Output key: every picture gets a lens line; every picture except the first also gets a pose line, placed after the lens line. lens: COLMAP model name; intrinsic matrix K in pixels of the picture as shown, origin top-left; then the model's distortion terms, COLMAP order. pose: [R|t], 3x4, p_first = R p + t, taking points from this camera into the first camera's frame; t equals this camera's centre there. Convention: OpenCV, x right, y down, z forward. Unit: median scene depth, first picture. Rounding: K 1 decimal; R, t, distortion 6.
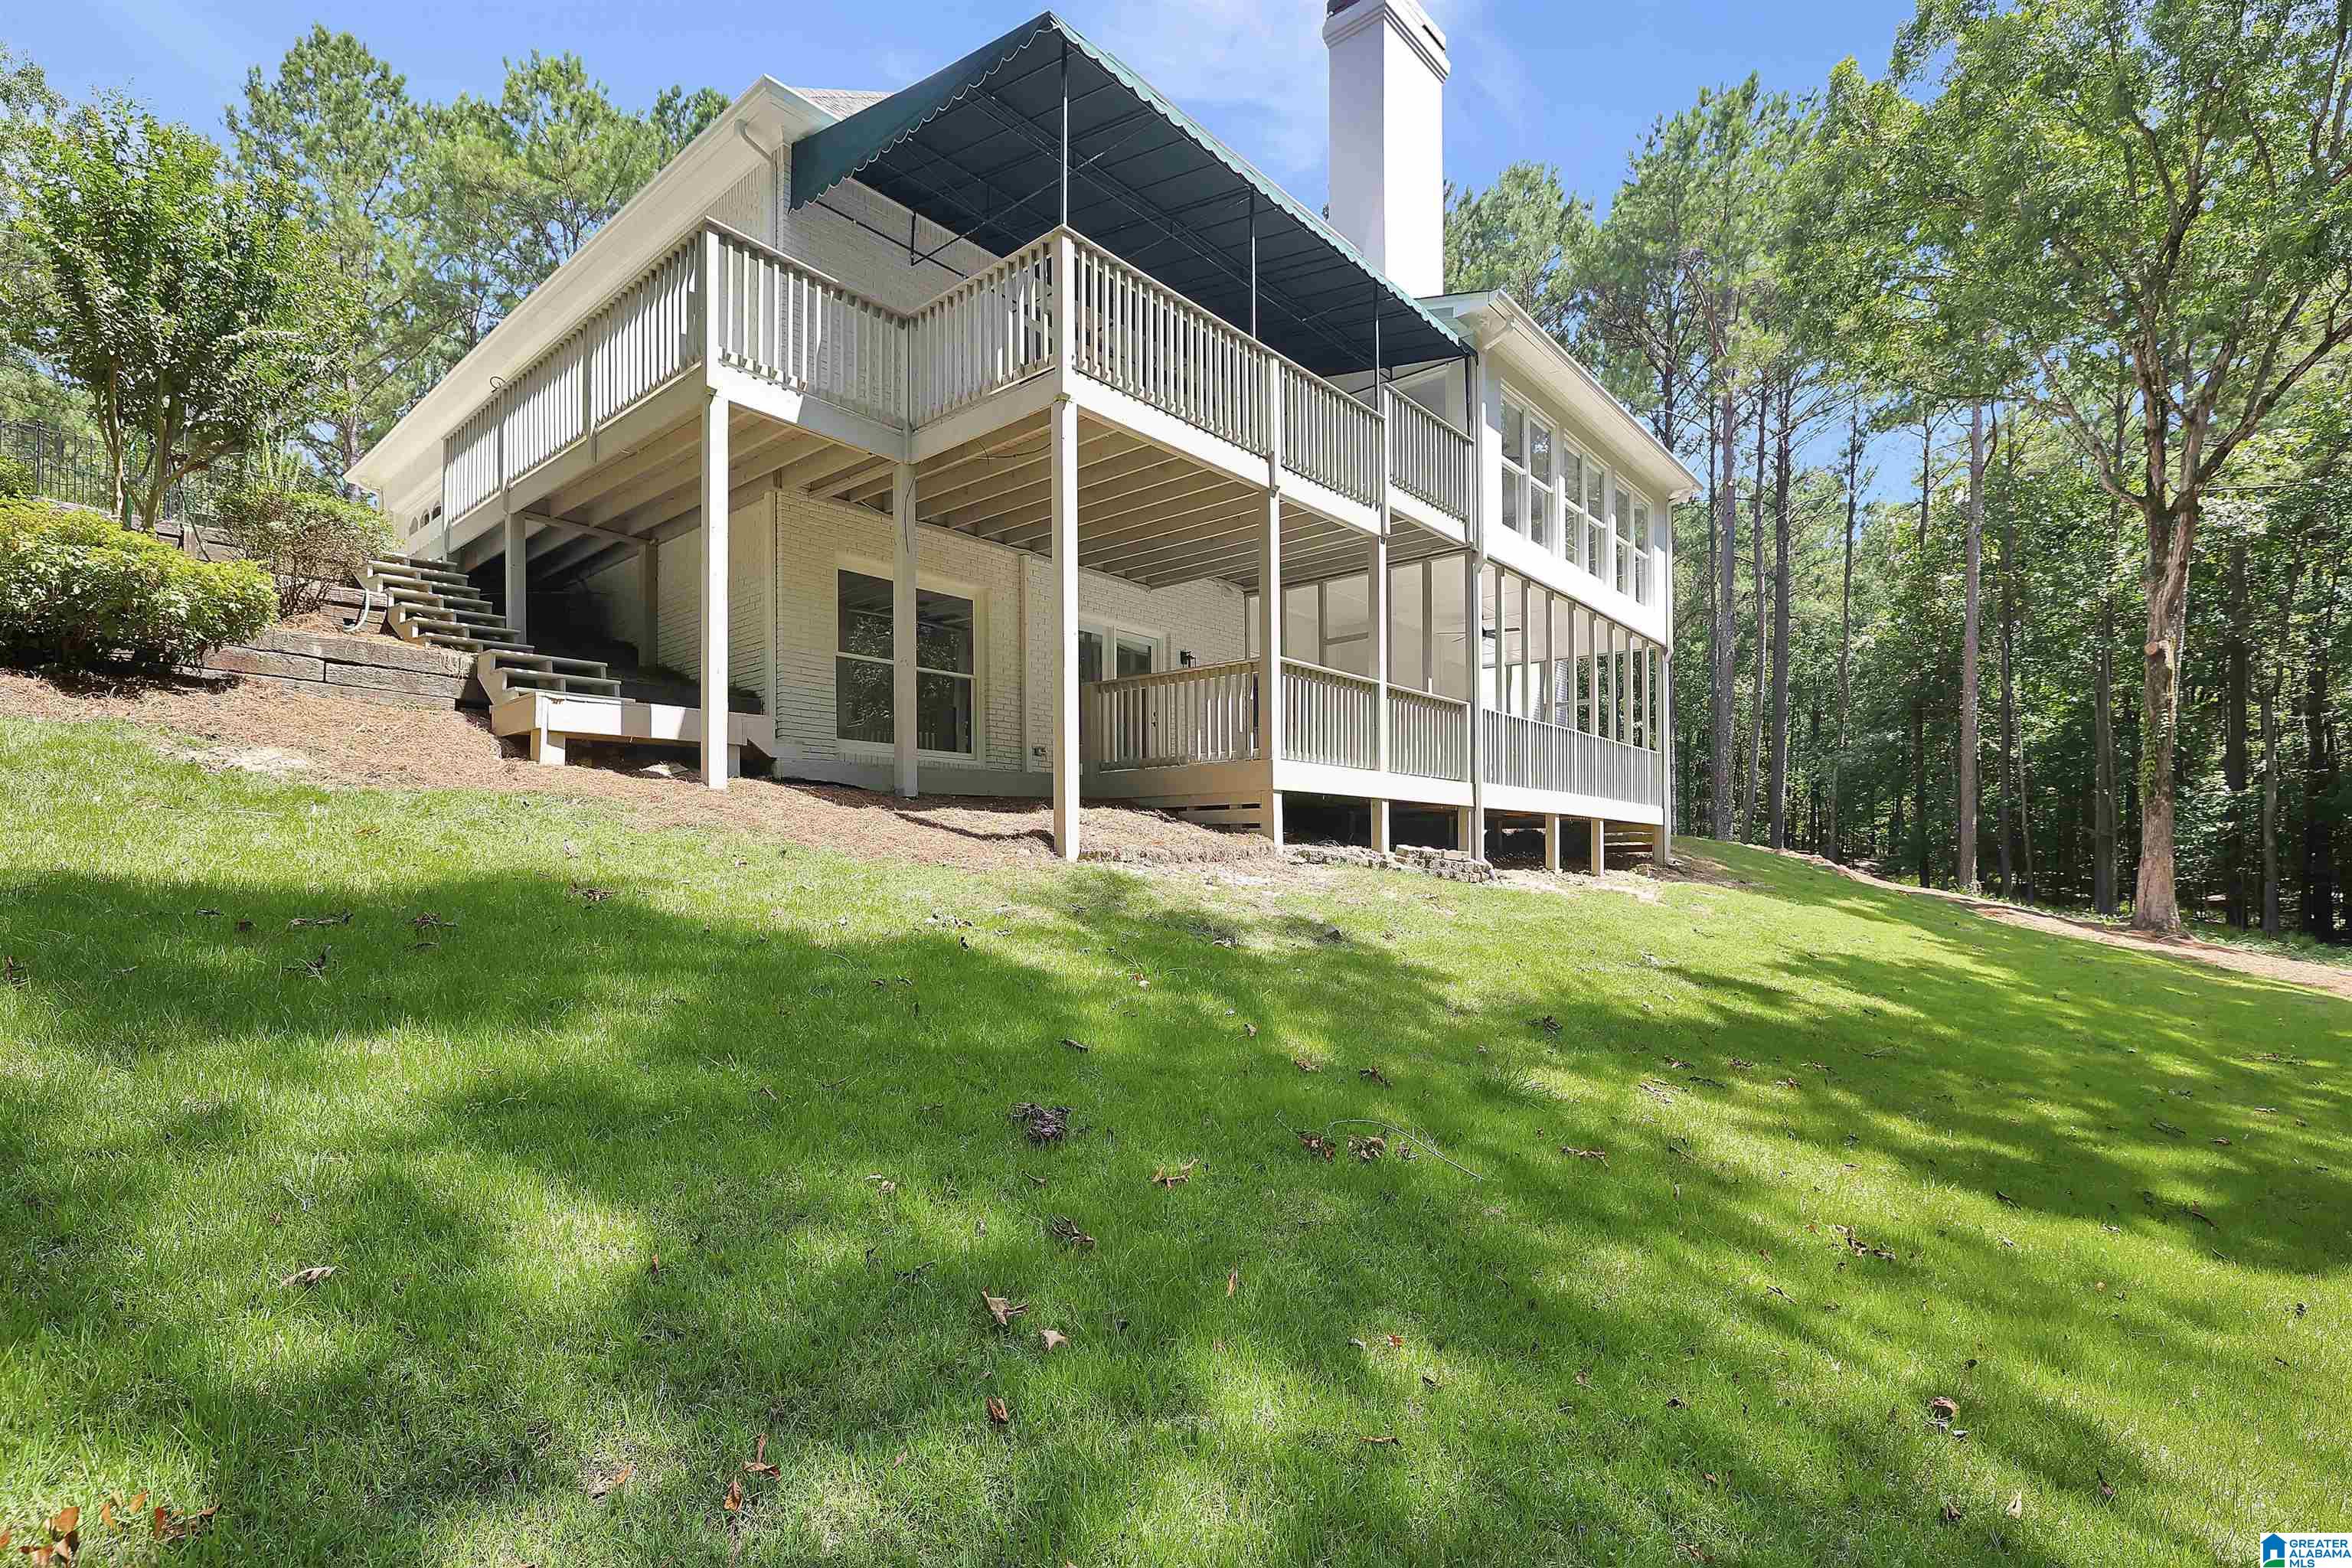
lens RADIAL K [[1064.3, 0, 1149.0], [0, 1064.3, 848.9], [0, 0, 1]] dist [0.000043, -0.000026]
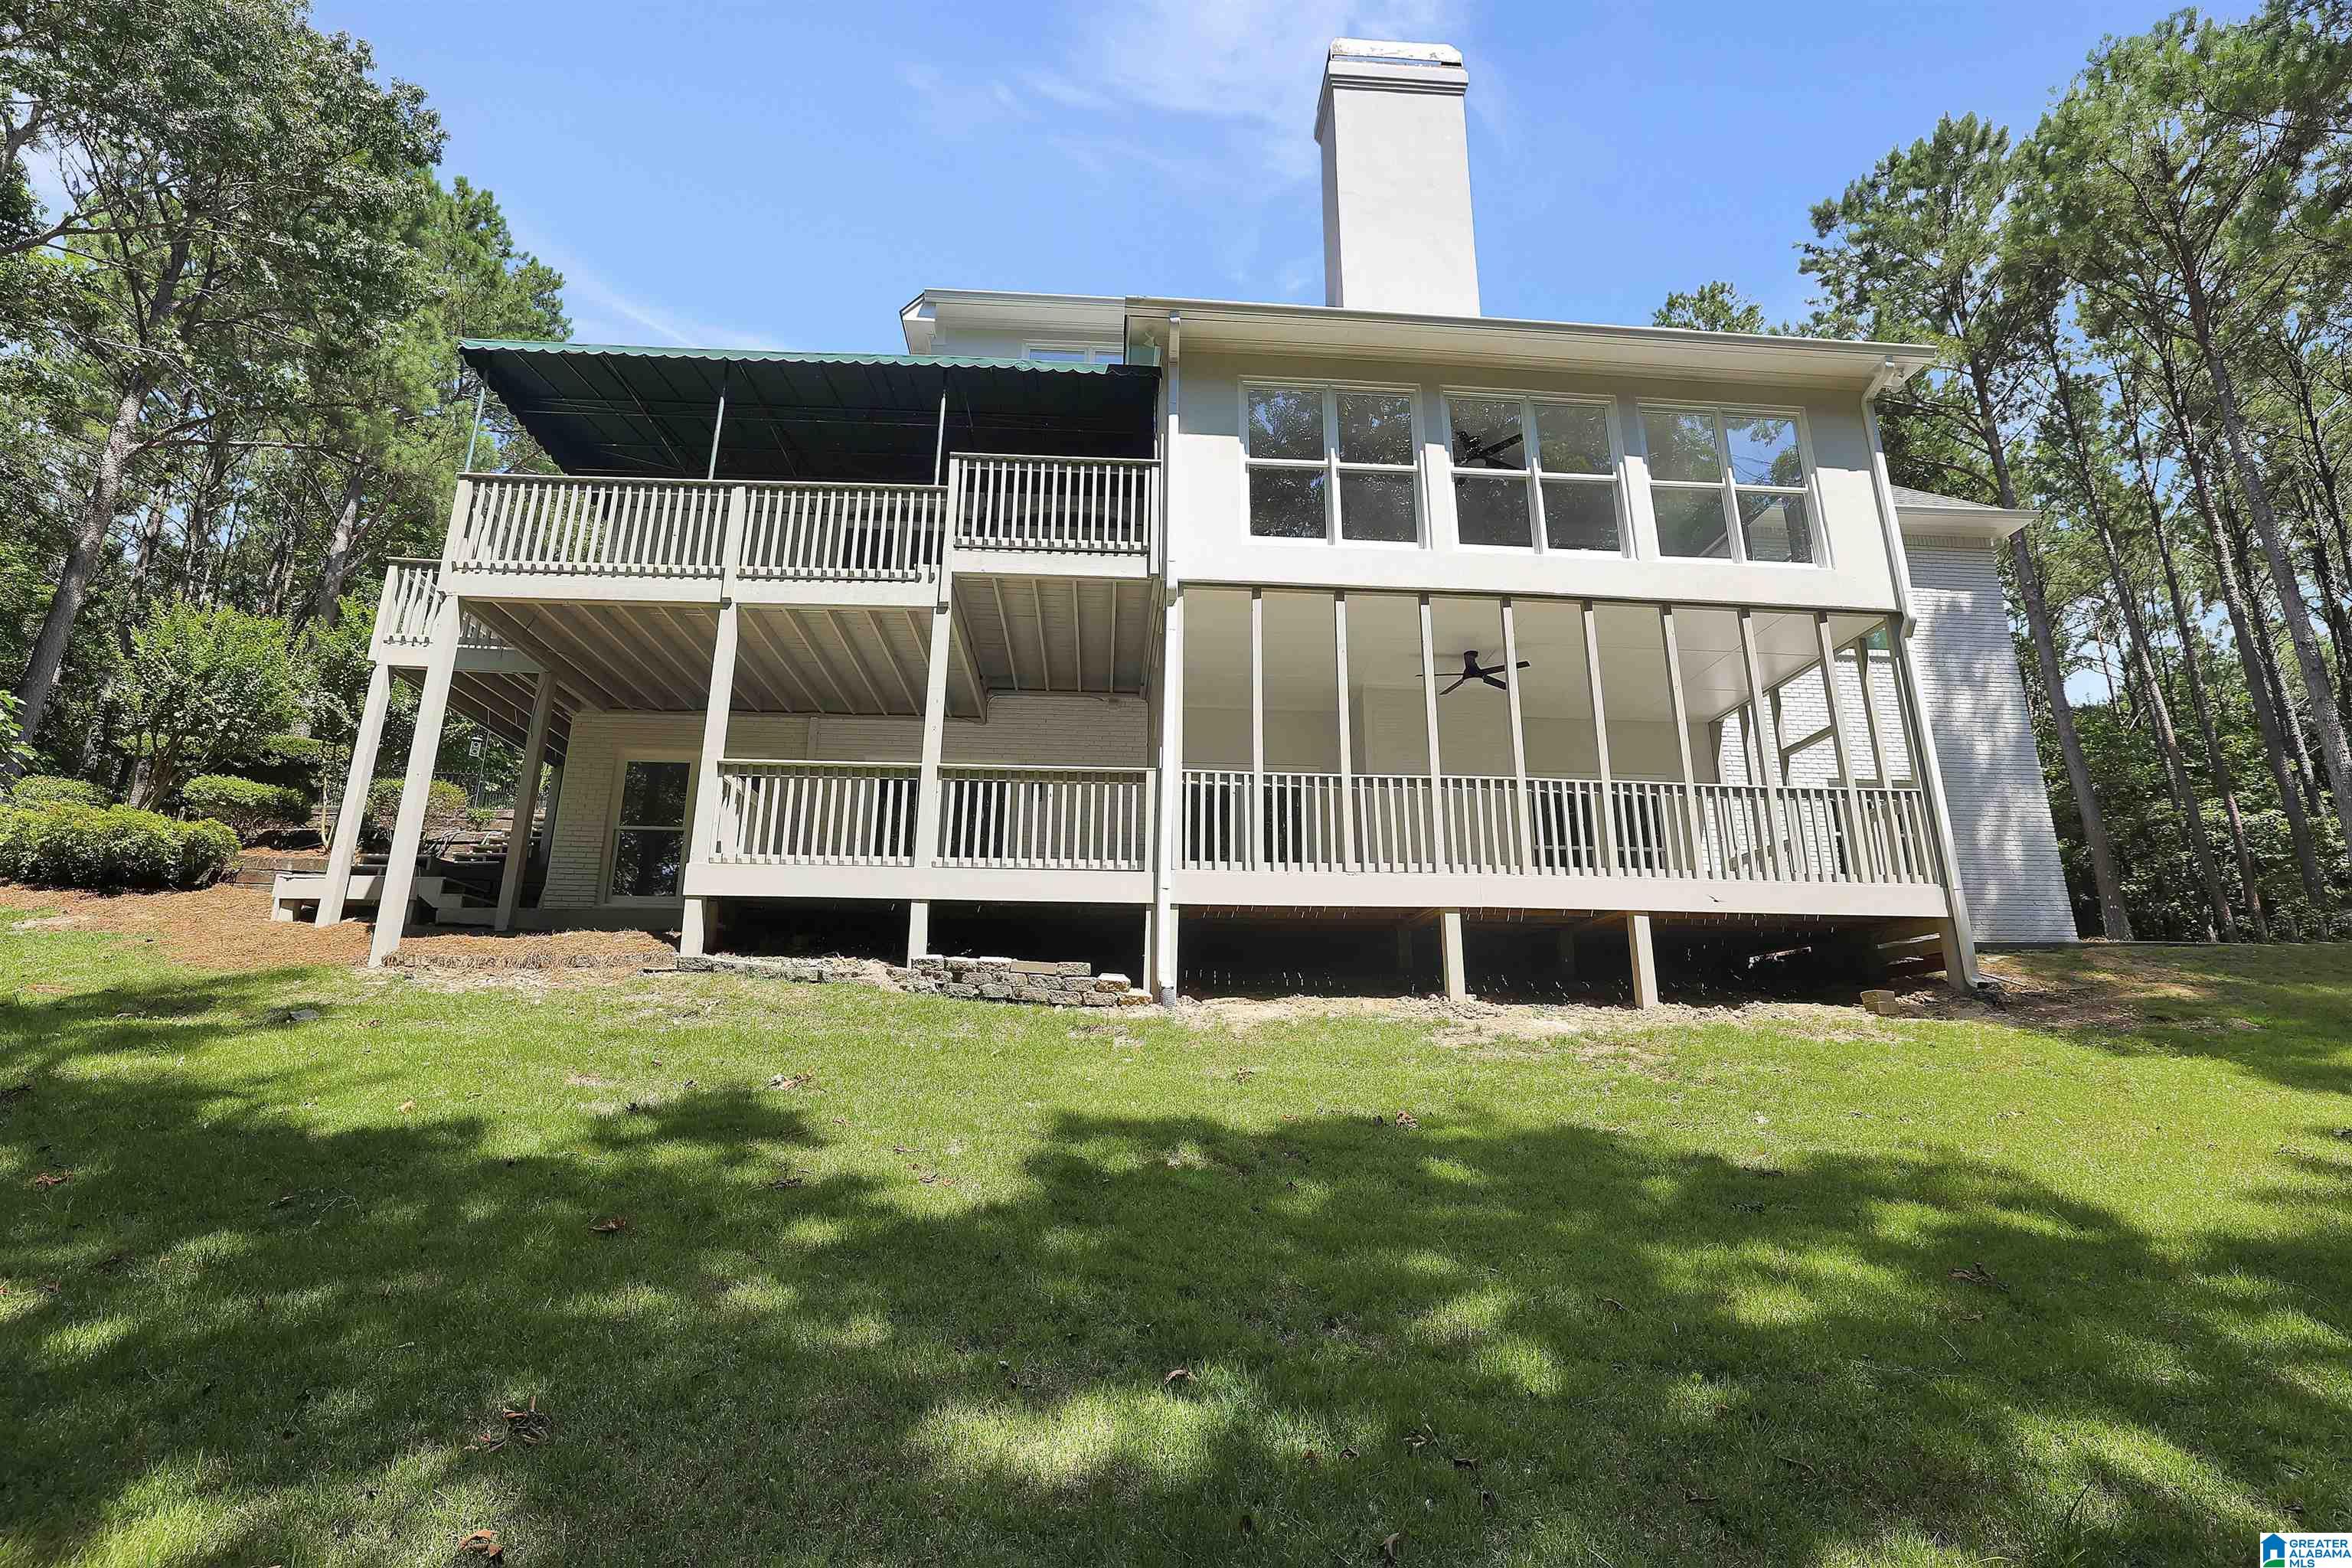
lens RADIAL K [[1064.3, 0, 1170.0], [0, 1064.3, 777.6], [0, 0, 1]] dist [0.000043, -0.000026]
pose [[0.699544, -0.181784, -0.691081, 0.998011], [-0.002933, 0.966363, -0.257164, 0.079572], [0.714584, 0.181925, 0.675480, 0.589603]]
